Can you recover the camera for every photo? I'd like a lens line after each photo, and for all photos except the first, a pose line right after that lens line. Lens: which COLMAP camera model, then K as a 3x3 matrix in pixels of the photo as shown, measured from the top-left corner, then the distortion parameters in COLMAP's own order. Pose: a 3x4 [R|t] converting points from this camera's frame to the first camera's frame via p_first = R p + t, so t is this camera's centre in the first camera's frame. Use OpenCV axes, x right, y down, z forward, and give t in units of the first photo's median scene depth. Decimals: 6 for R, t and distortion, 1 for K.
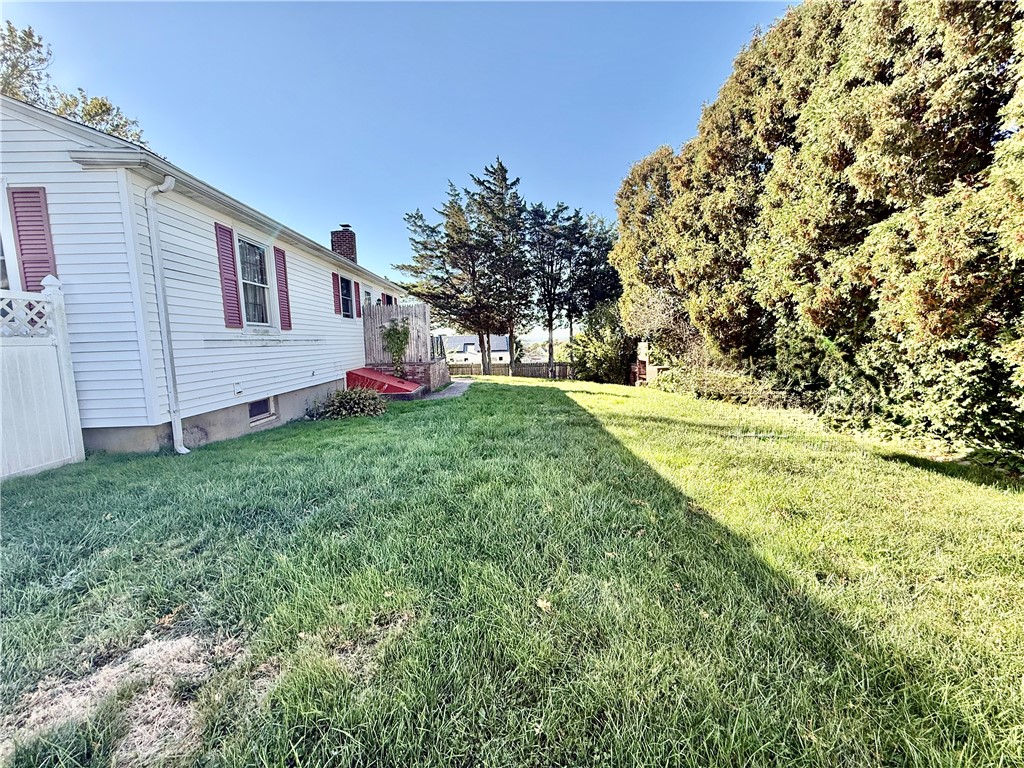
lens RADIAL K [[410.1, 0, 511.5], [0, 410.1, 386.0], [0, 0, 1]] dist [-0.001304, -0.000147]
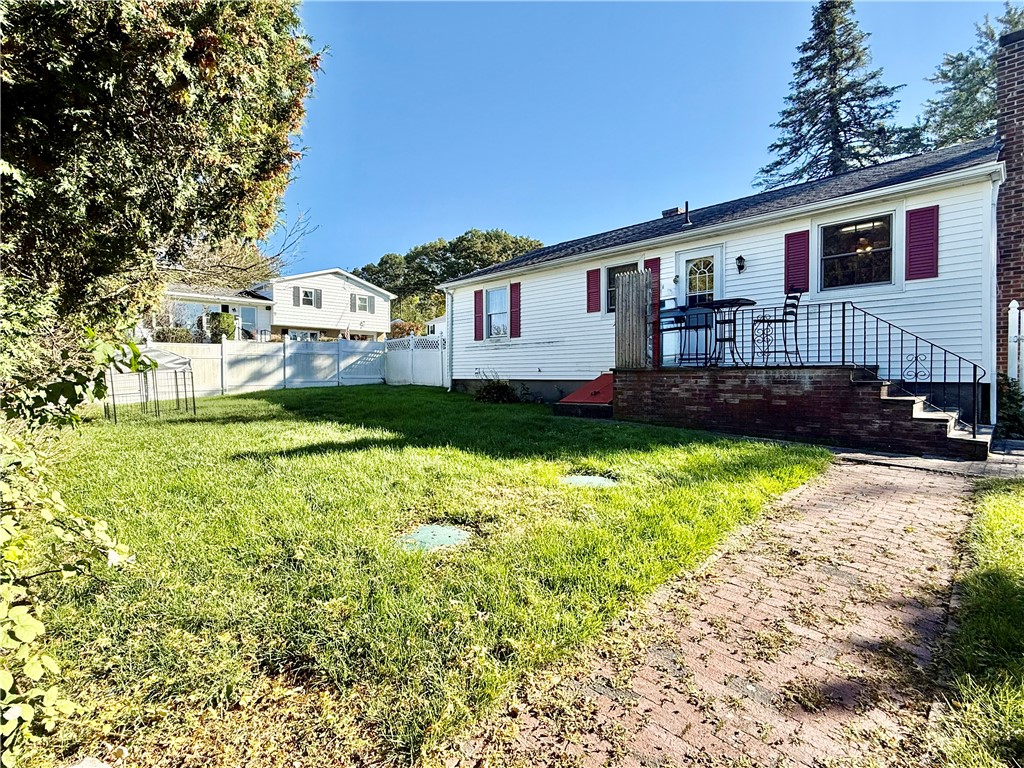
lens RADIAL K [[478.3, 0, 512.9], [0, 478.3, 382.0], [0, 0, 1]] dist [-0.000685, -0.000028]
pose [[-0.720748, 0.032512, -0.692434, 0.704449], [-0.059687, 0.992279, 0.108718, -0.183176], [0.690623, 0.119688, -0.713243, 2.475456]]
